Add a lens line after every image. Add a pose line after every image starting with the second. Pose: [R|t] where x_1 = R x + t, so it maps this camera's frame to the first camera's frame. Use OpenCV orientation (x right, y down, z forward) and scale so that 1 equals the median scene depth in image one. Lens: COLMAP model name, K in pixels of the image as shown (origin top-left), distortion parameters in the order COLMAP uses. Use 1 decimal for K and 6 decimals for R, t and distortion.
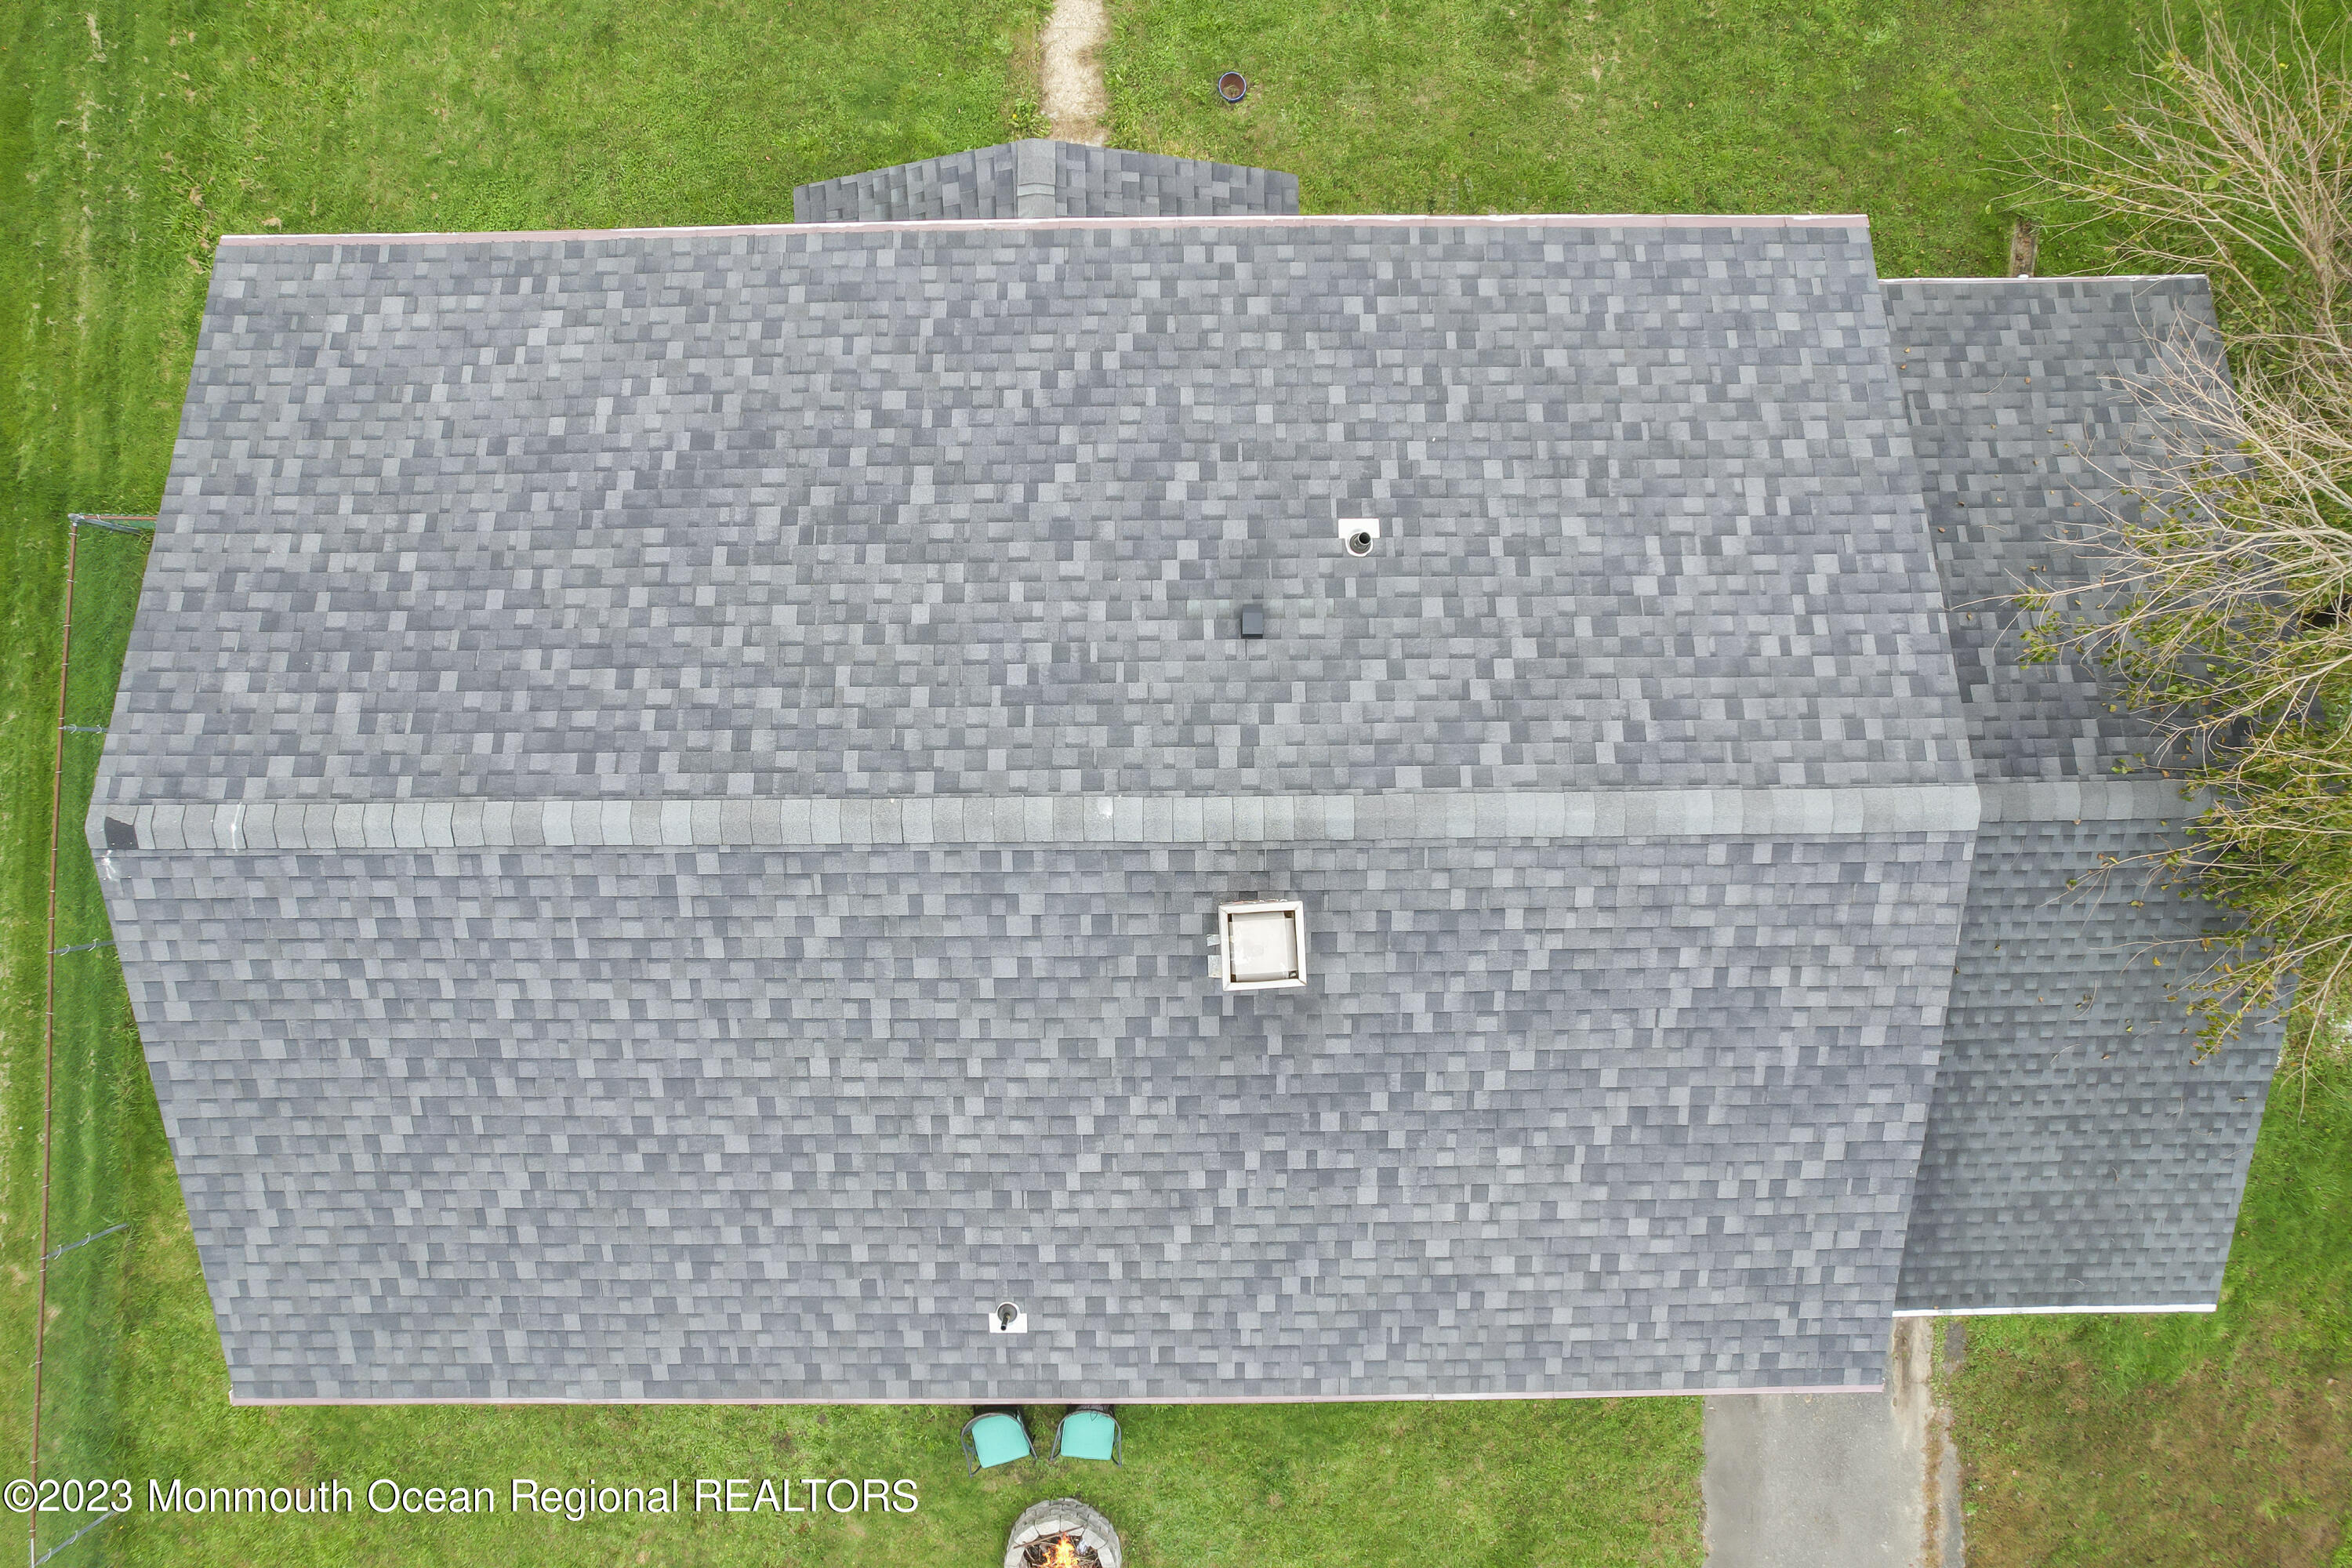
lens RADIAL K [[1473.6, 0, 1176.0], [0, 1473.6, 784.0], [0, 0, 1]] dist [-0.074656, 0.062565]
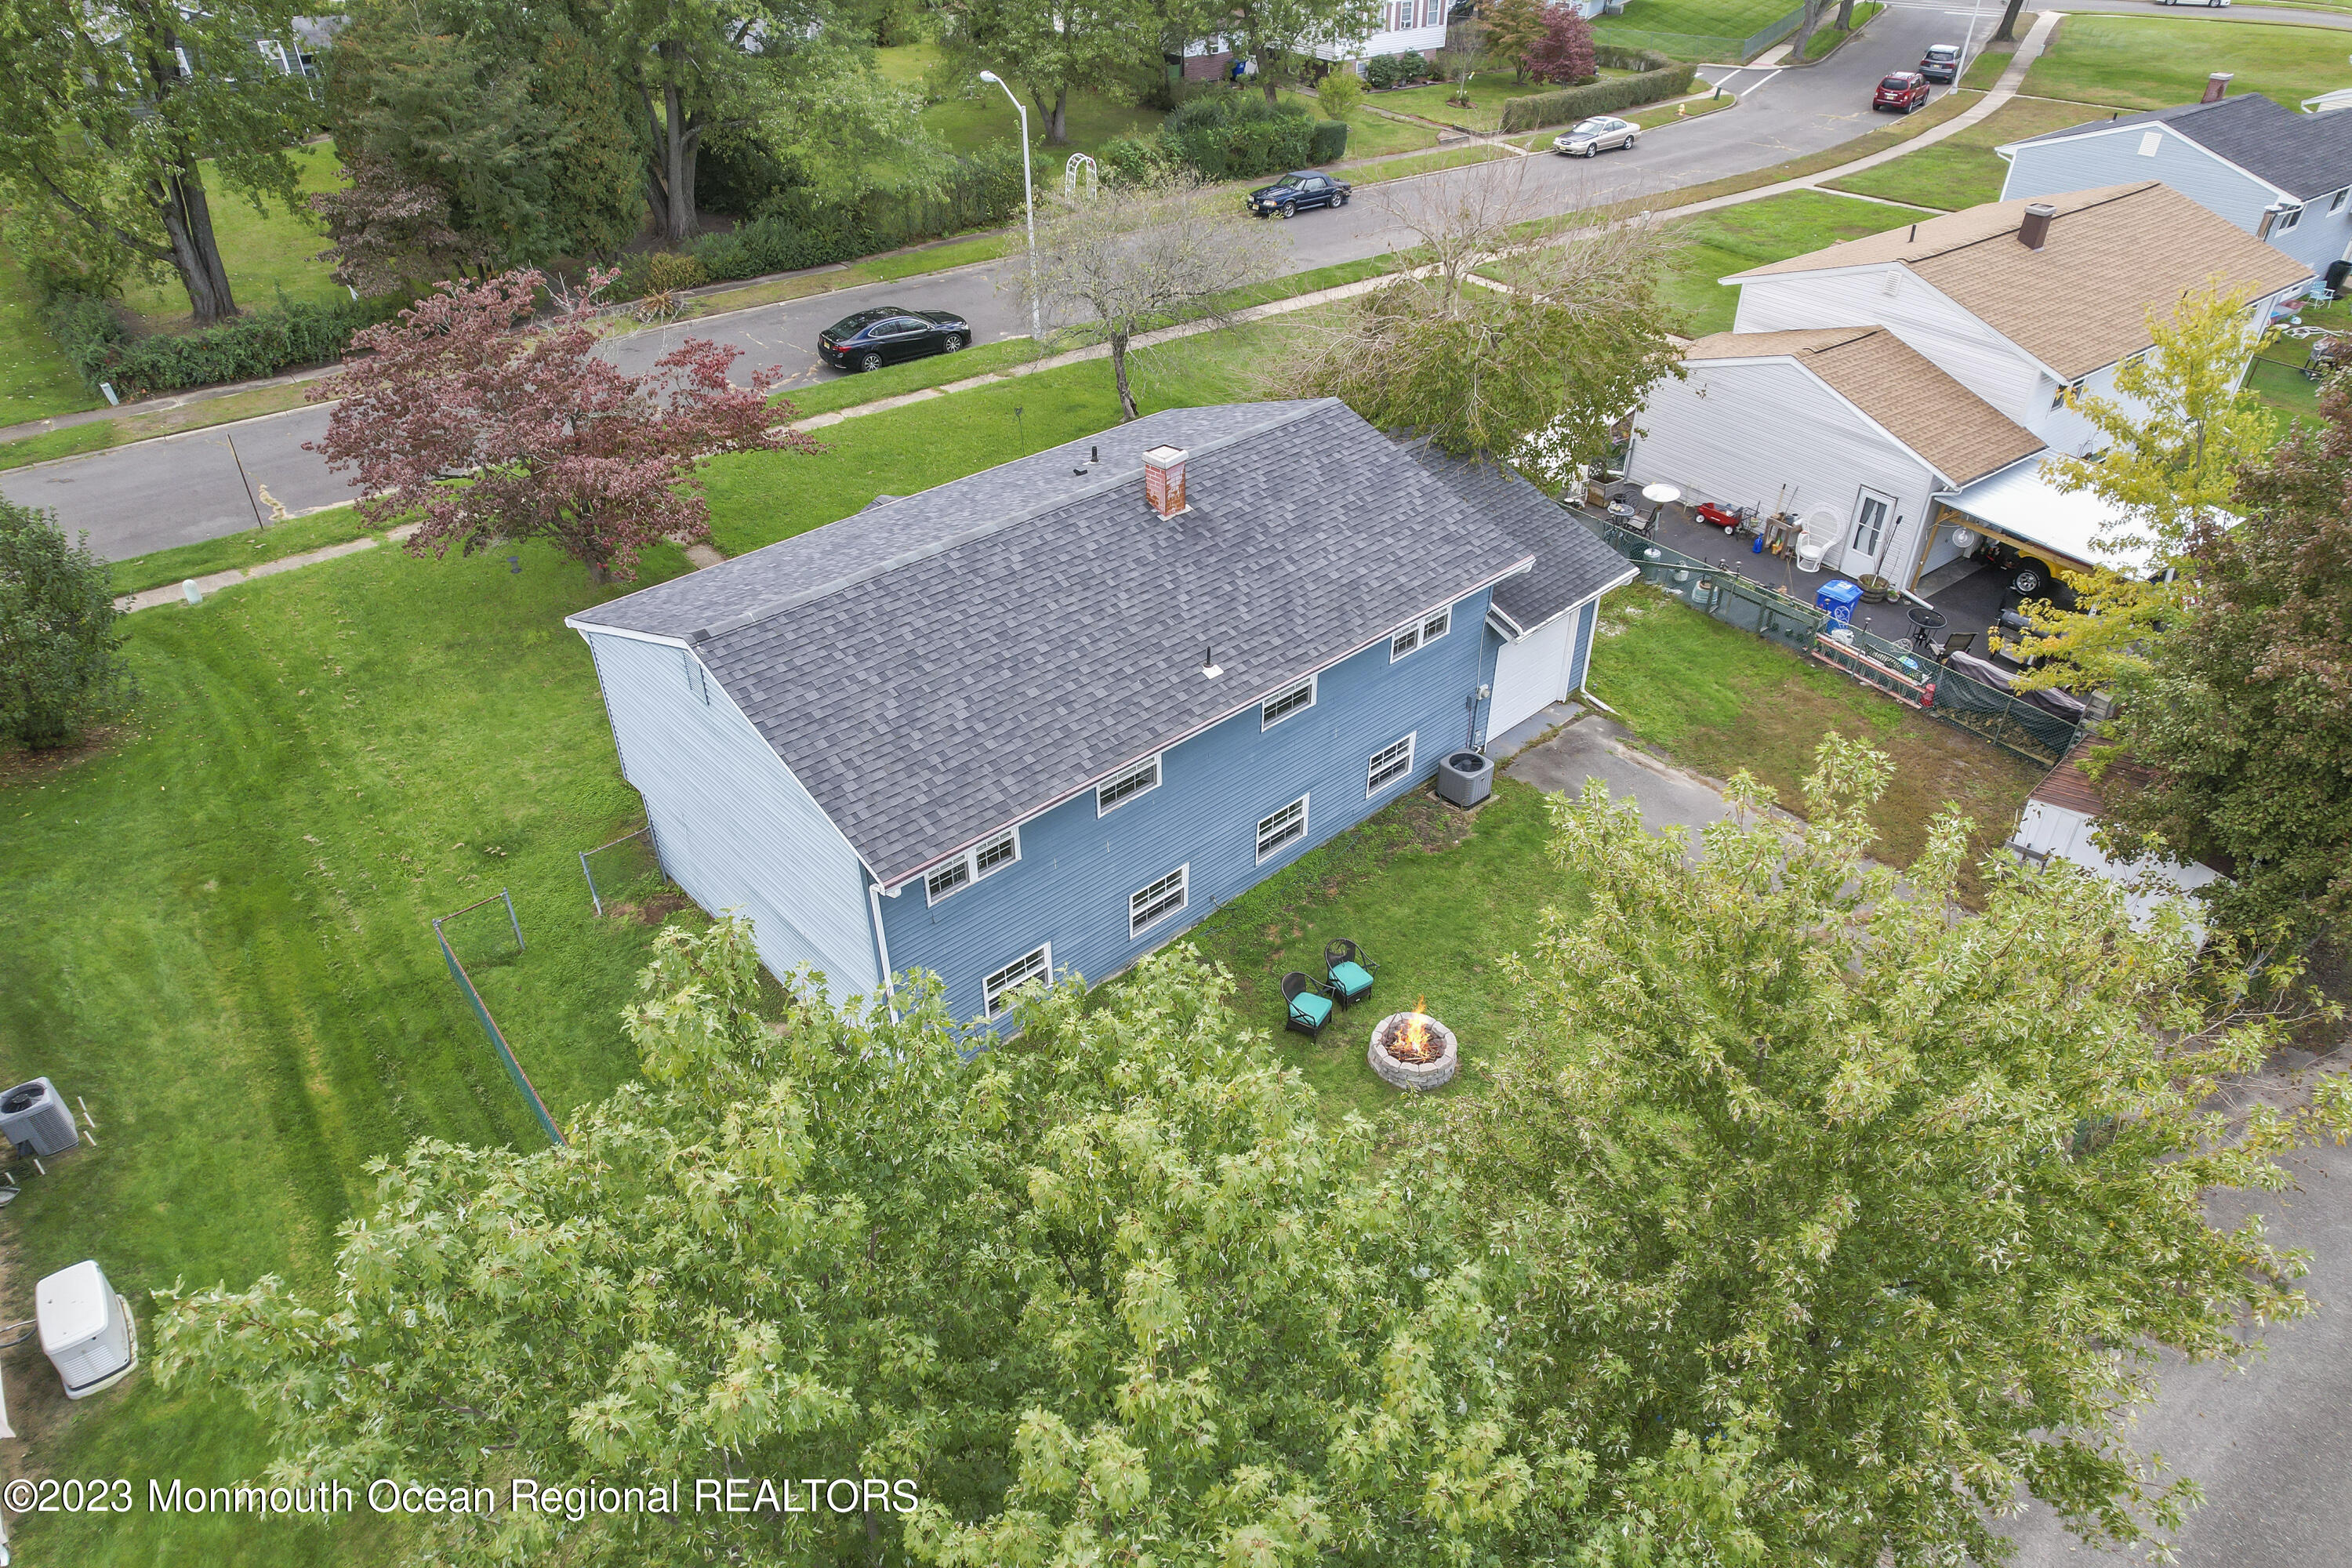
lens RADIAL K [[1473.6, 0, 1176.0], [0, 1473.6, 784.0], [0, 0, 1]] dist [-0.074656, 0.062565]
pose [[0.742296, -0.385309, 0.548209, -1.307621], [0.670030, 0.435911, -0.600866, 1.614109], [-0.007452, 0.813338, 0.581744, 0.003037]]
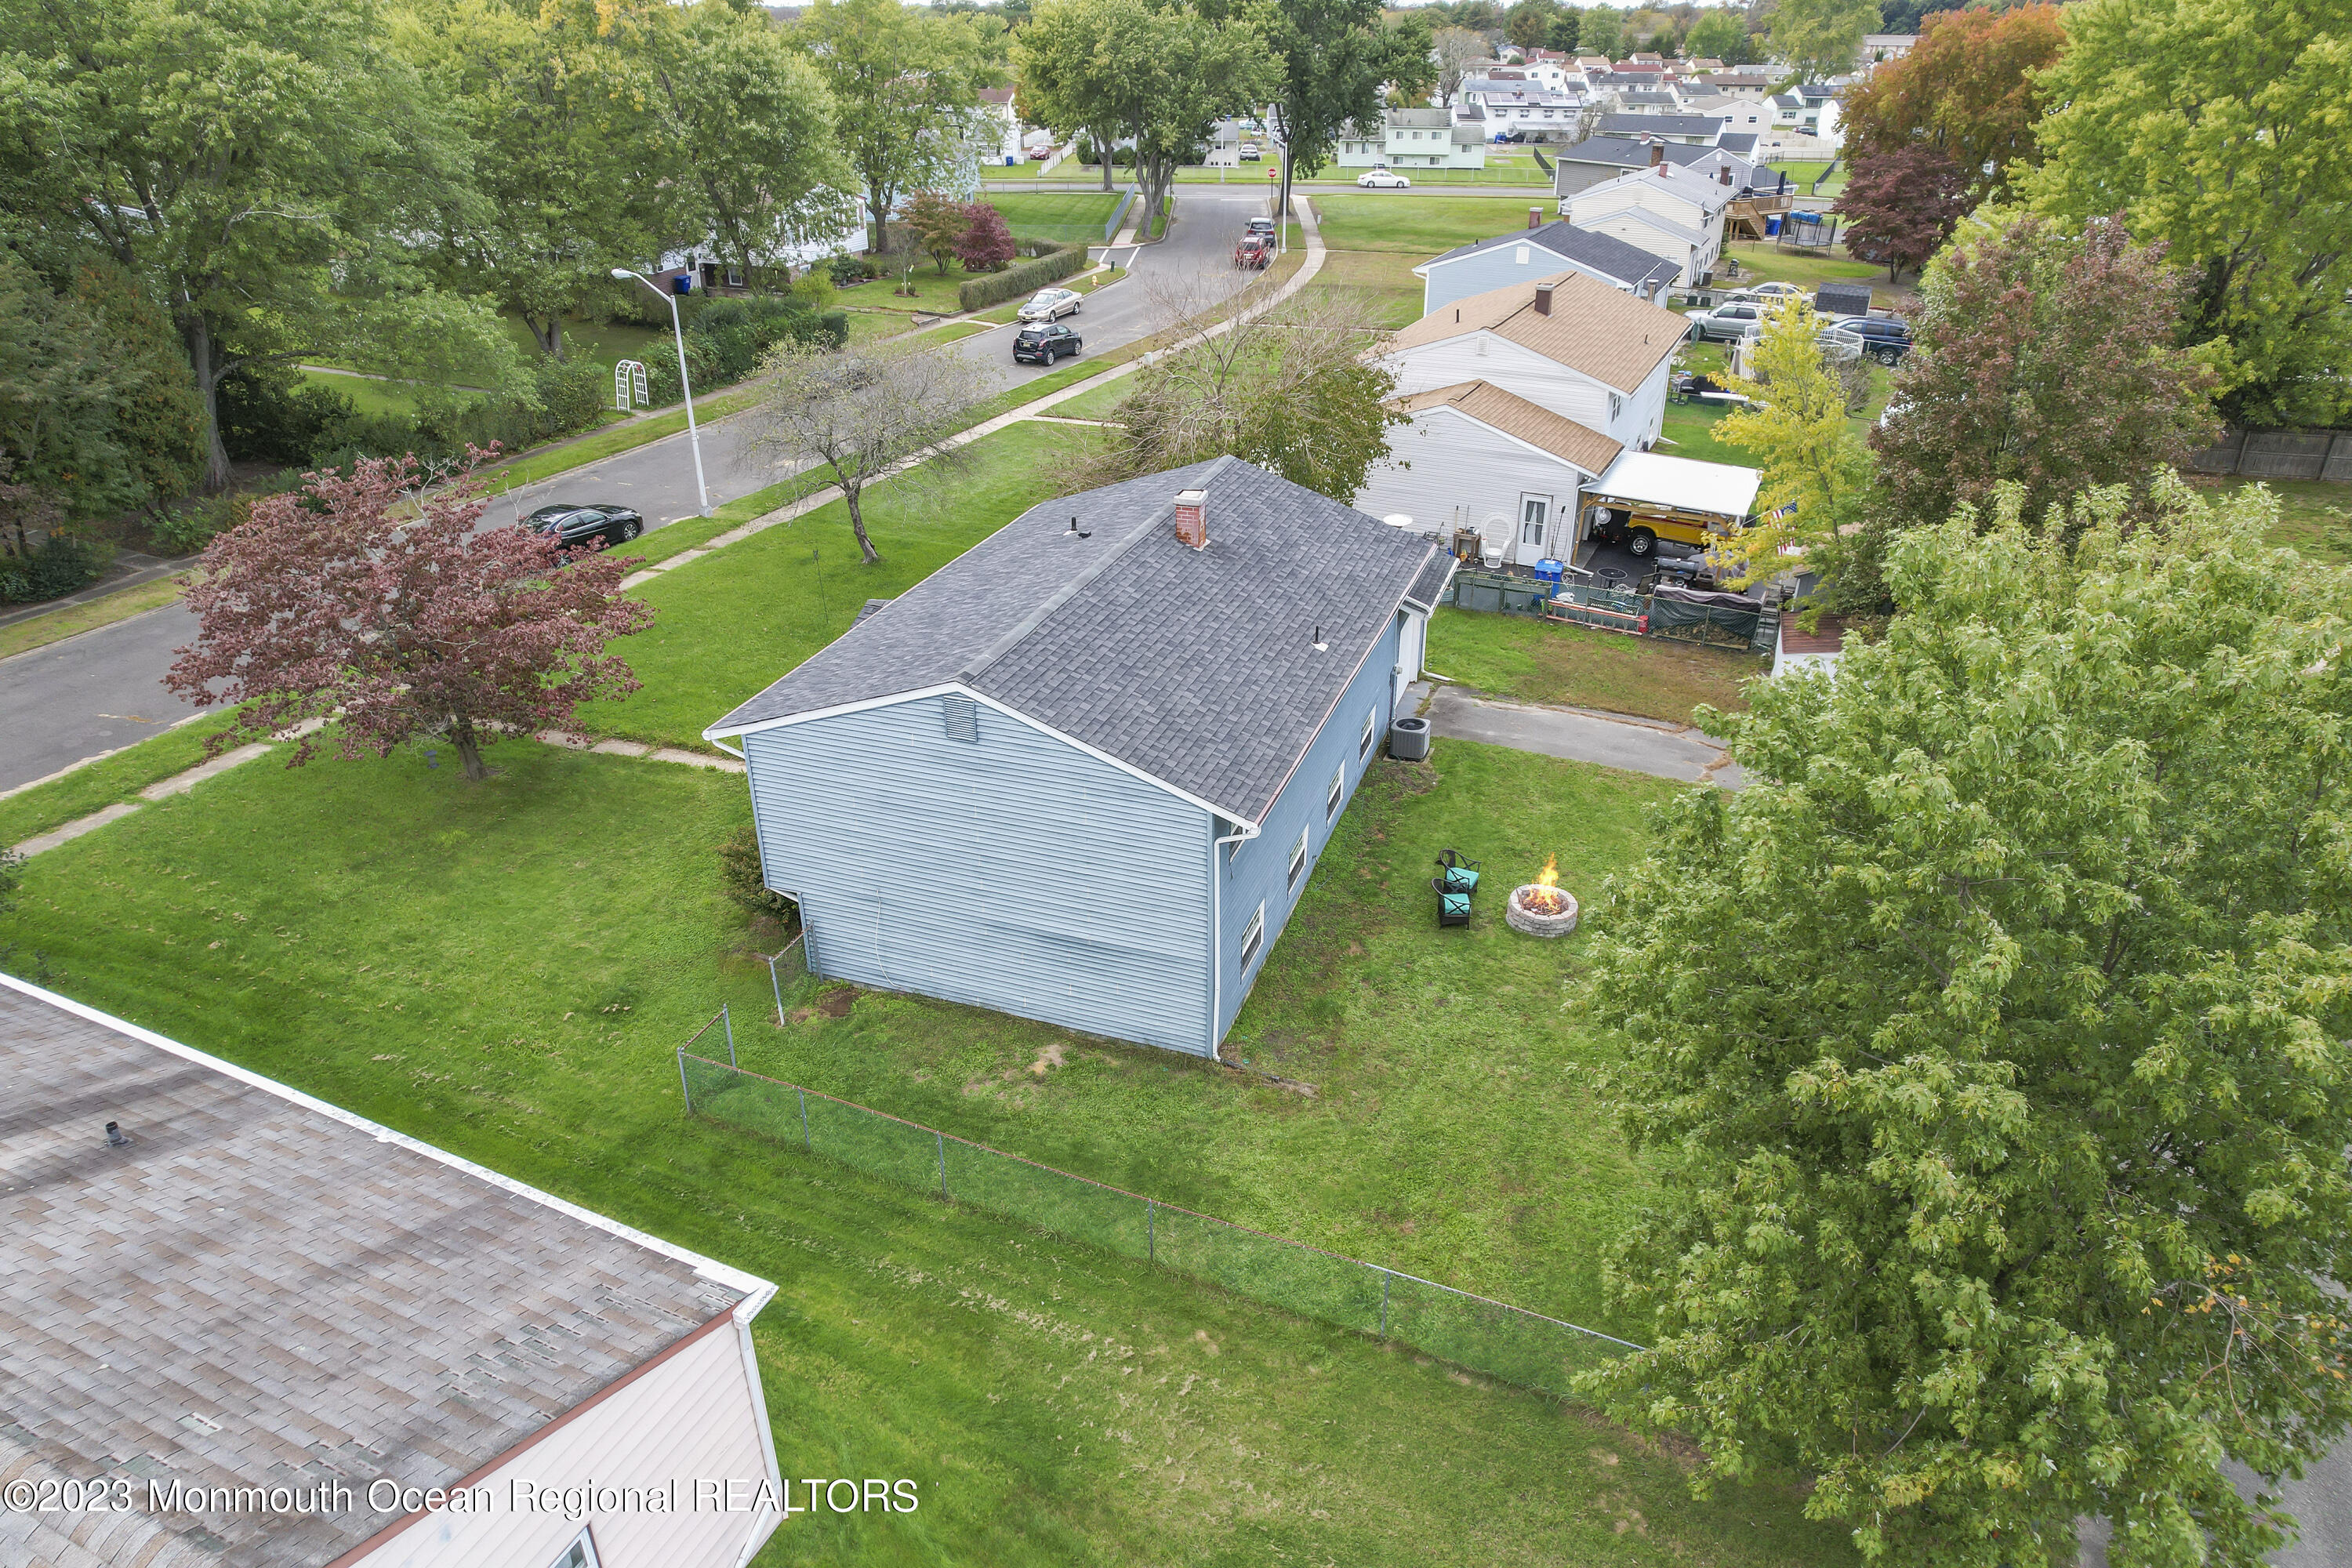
lens RADIAL K [[1473.6, 0, 1176.0], [0, 1473.6, 784.0], [0, 0, 1]] dist [-0.074656, 0.062565]
pose [[0.349871, -0.432808, 0.830823, -2.292646], [0.936783, 0.166666, -0.307669, 0.930750], [-0.005308, 0.885945, 0.463759, 0.129060]]
